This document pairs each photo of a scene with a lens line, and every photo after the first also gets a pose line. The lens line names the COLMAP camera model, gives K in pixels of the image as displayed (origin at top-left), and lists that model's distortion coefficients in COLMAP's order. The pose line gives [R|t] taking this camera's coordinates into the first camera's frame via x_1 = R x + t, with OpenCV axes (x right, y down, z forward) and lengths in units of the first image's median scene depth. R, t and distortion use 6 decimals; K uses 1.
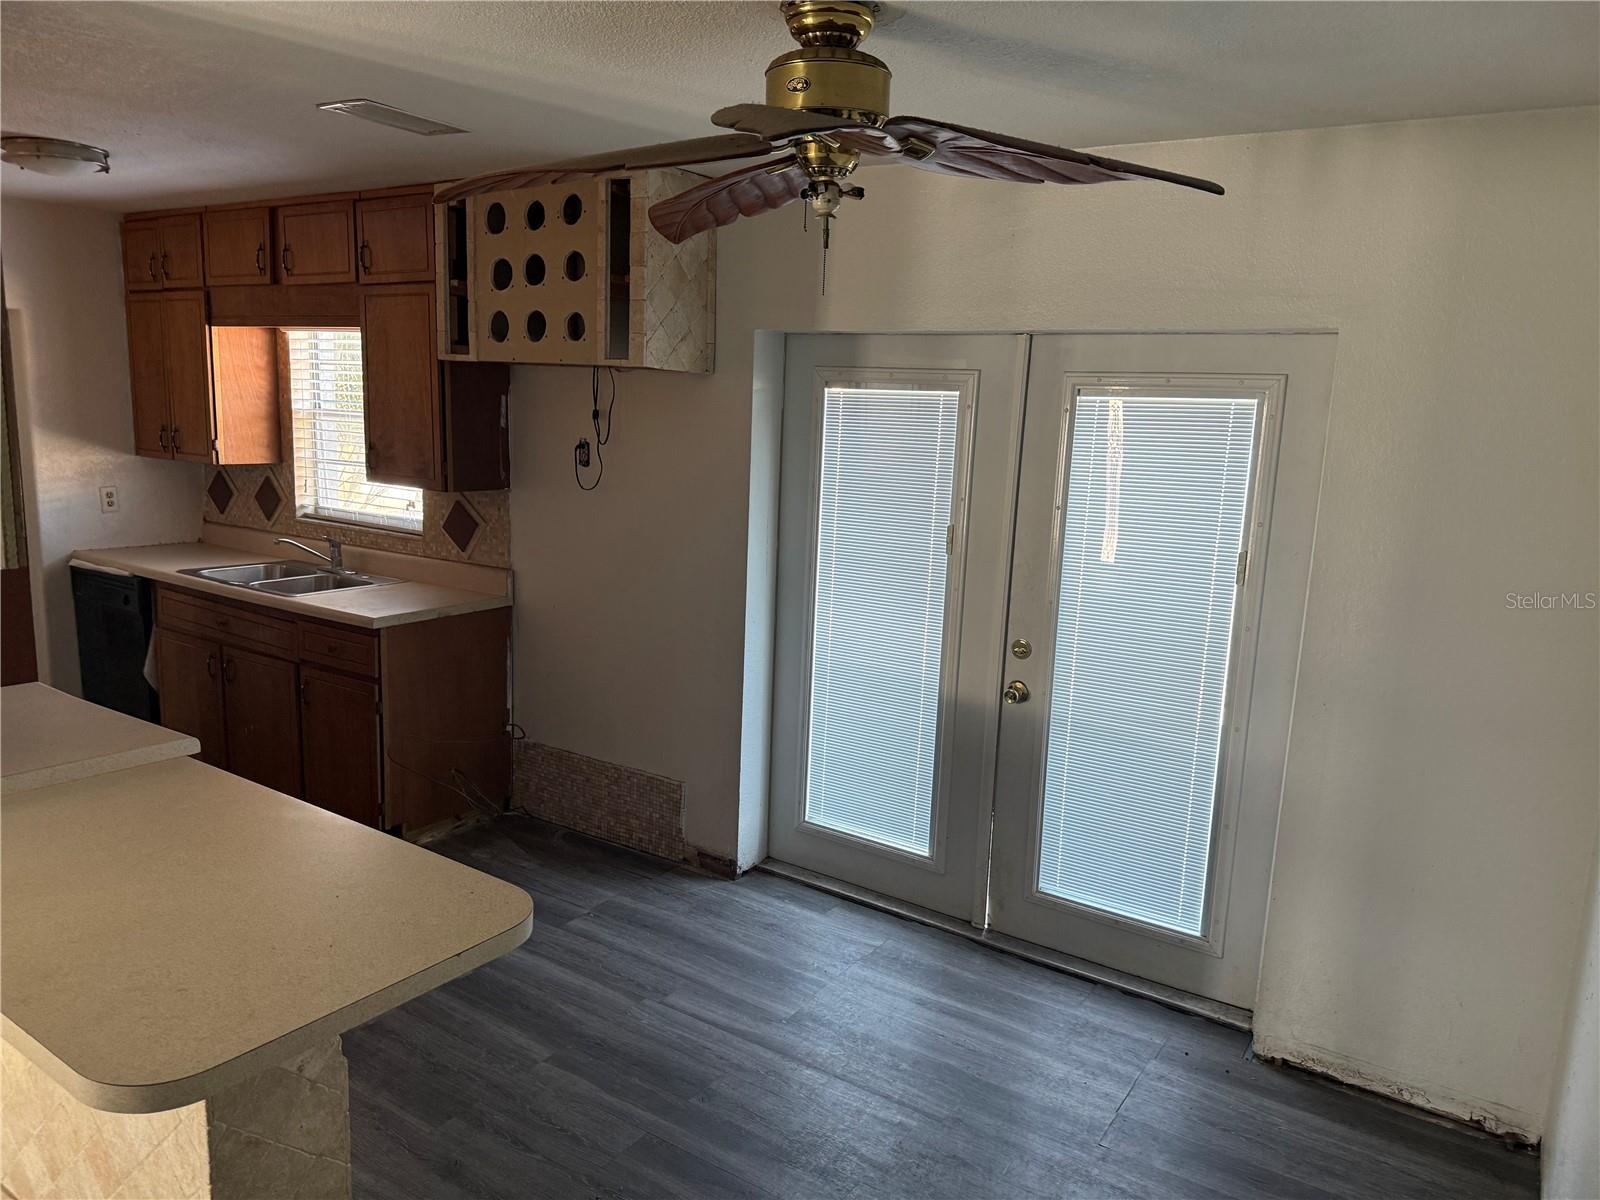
lens RADIAL K [[1119.1, 0, 816.3], [0, 1119.1, 610.1], [0, 0, 1]] dist [0.041774, -0.046386]
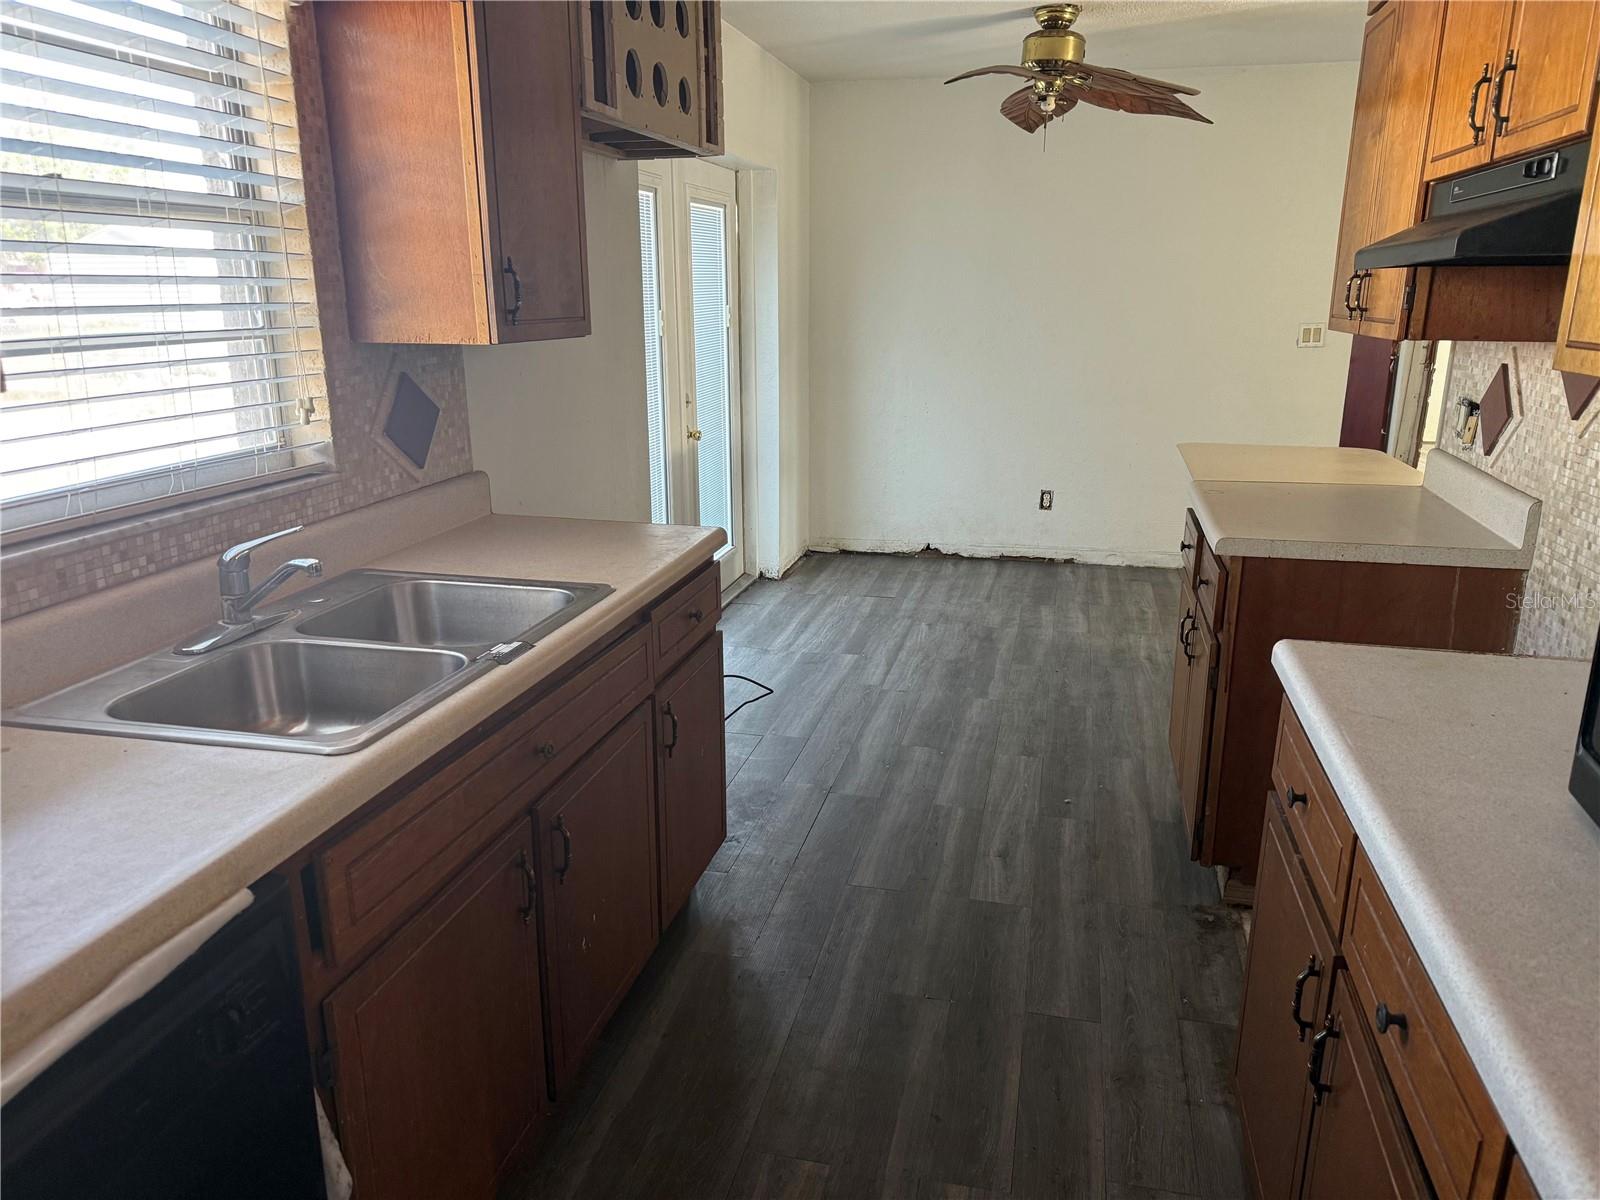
lens RADIAL K [[1119.1, 0, 801.5], [0, 1119.1, 612.3], [0, 0, 1]] dist [0.041774, -0.046386]
pose [[-0.333646, -0.302885, 0.892715, -0.995807], [0.159804, 0.915101, 0.370206, -0.180581], [-0.929055, 0.266177, -0.256918, 1.120971]]
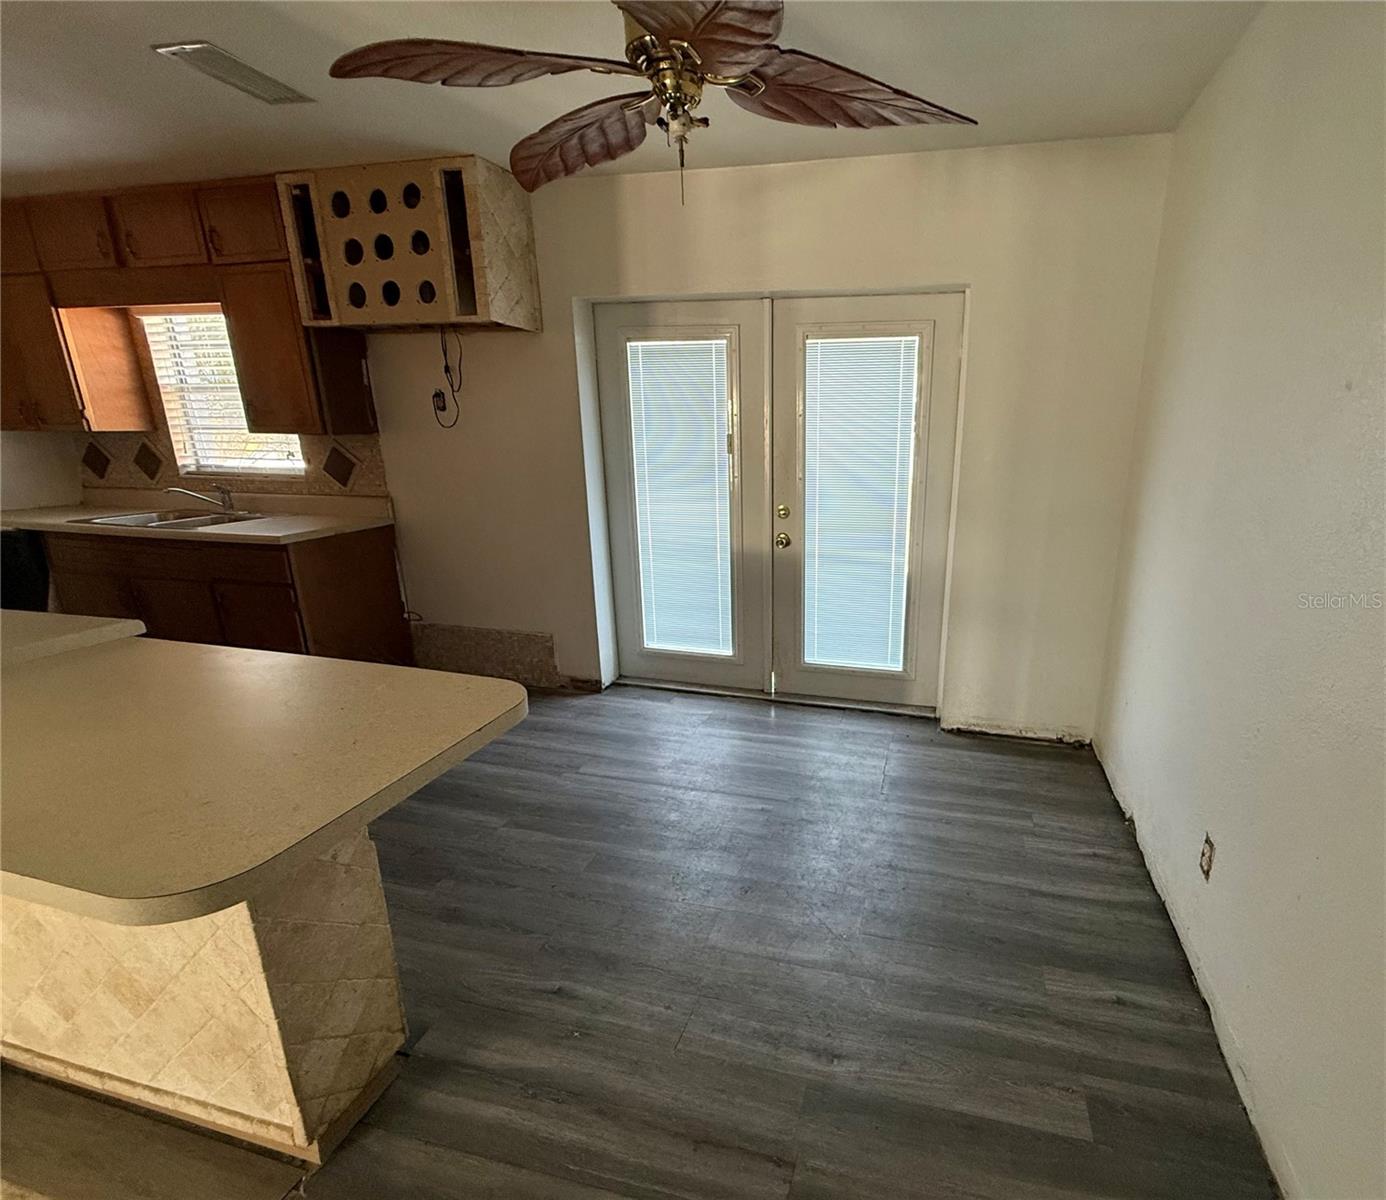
lens RADIAL K [[654.2, 0, 798.3], [0, 654.2, 607.3], [0, 0, 1]] dist [-0.005256, 0.003073]
pose [[0.938513, -0.125334, 0.321692, -0.090885], [0.093672, 0.989267, 0.112146, 0.057719], [-0.332295, -0.075117, 0.940180, 0.109658]]
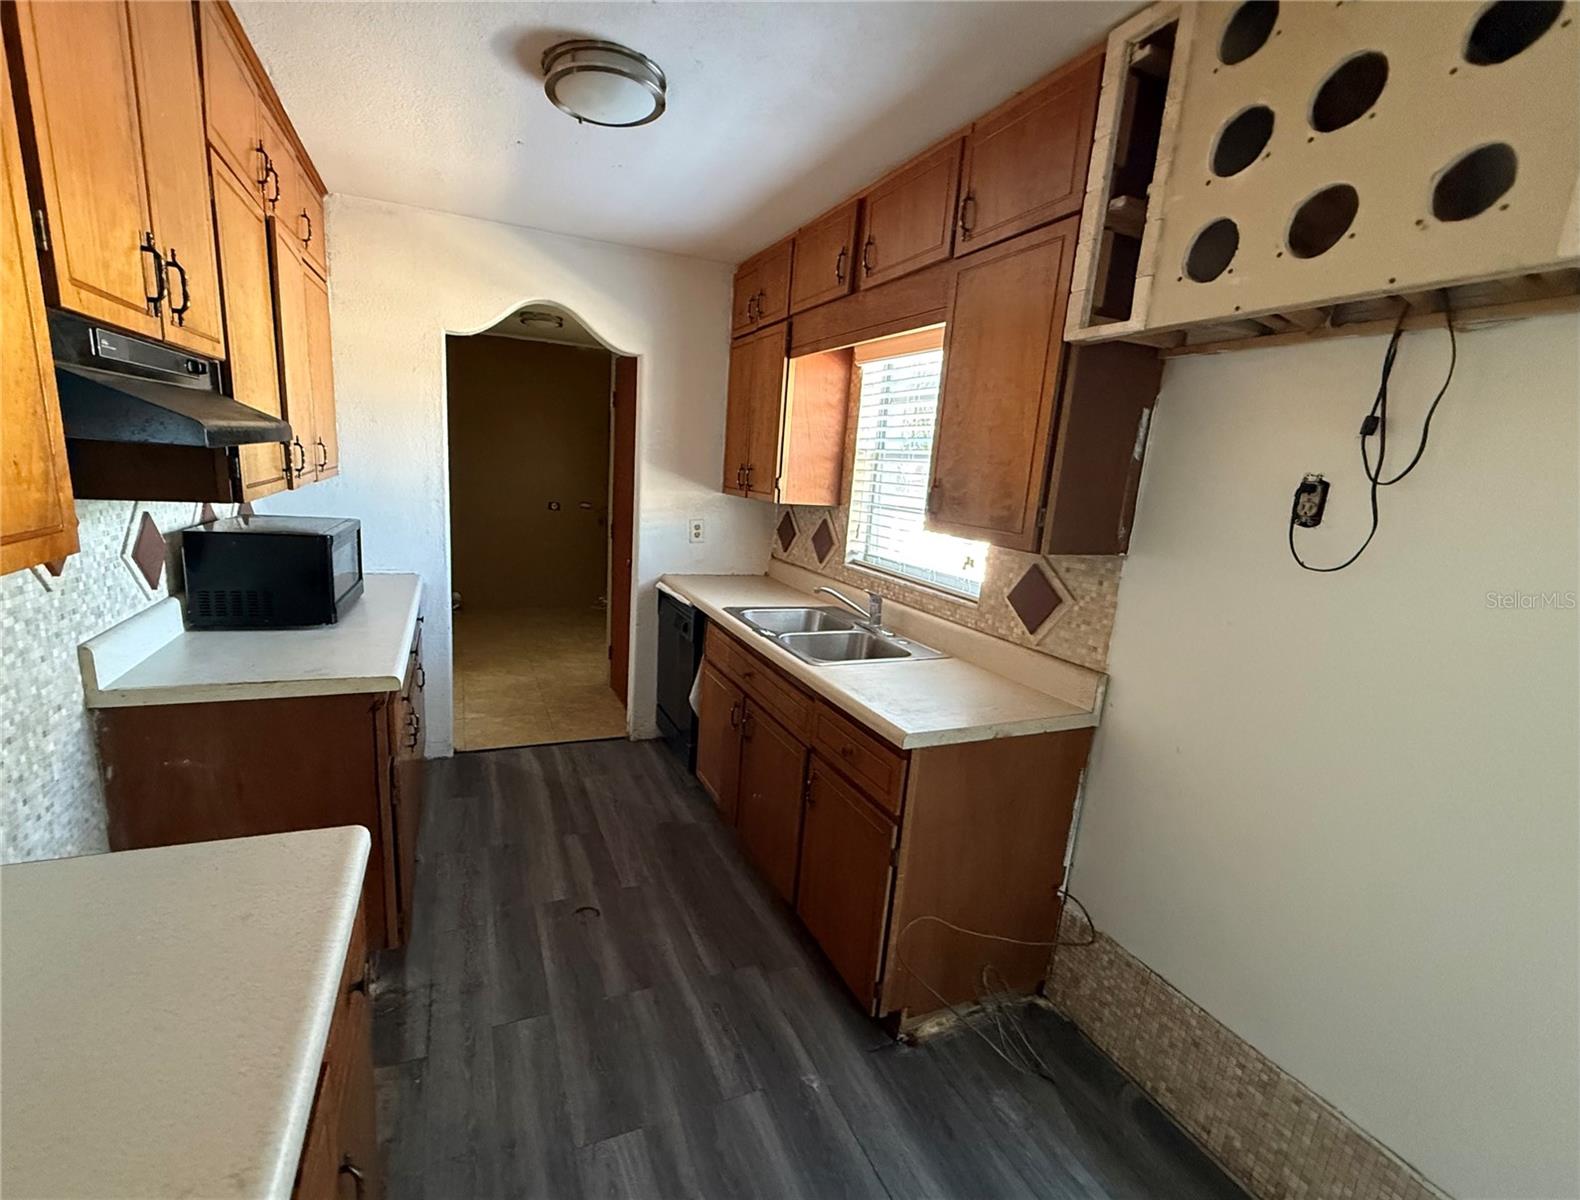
lens RADIAL K [[688.9, 0, 762.8], [0, 688.9, 619.1], [0, 0, 1]] dist [-0.007561, 0.000965]
pose [[0.829792, 0.137048, -0.540984, -0.247980], [-0.134055, 0.989944, 0.045163, -0.066313], [0.541733, 0.035046, 0.839820, 0.598644]]
